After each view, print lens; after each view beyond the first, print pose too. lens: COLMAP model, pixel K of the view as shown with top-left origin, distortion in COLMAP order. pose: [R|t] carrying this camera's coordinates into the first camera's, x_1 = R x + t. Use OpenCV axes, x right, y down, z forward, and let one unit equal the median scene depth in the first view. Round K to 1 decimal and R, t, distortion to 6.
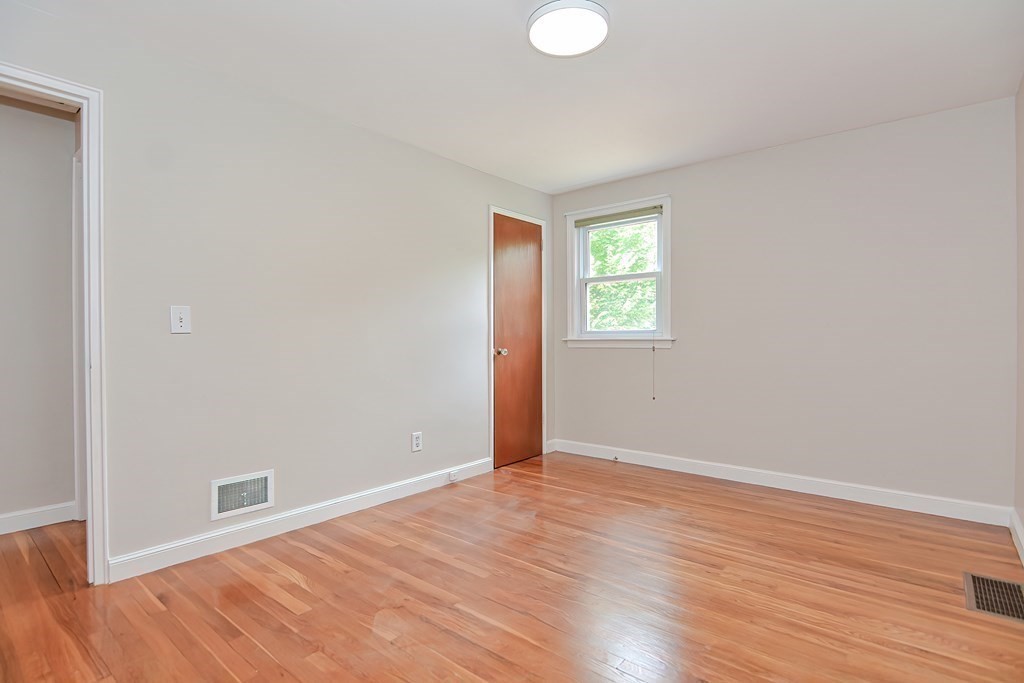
lens RADIAL K [[502.5, 0, 507.7], [0, 502.5, 344.6], [0, 0, 1]] dist [-0.000917, -0.005400]
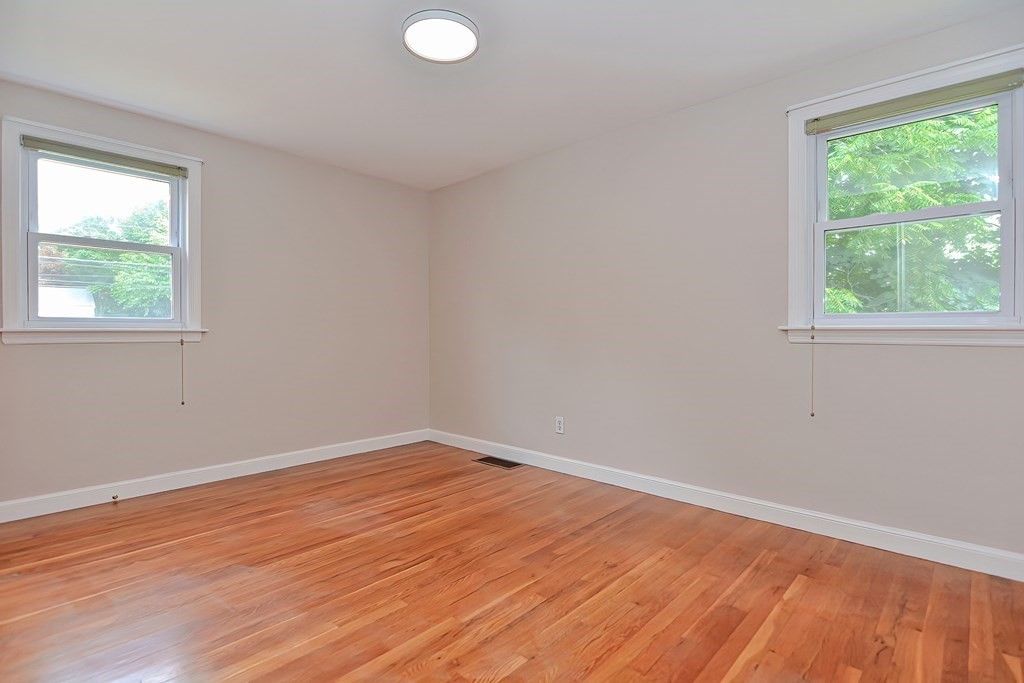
lens RADIAL K [[502.5, 0, 513.3], [0, 502.5, 335.1], [0, 0, 1]] dist [-0.000917, -0.005400]
pose [[0.033297, -0.001935, 0.999444, -0.716537], [0.005221, 0.999985, 0.001762, -0.003194], [-0.999432, 0.005159, 0.033307, 0.618069]]
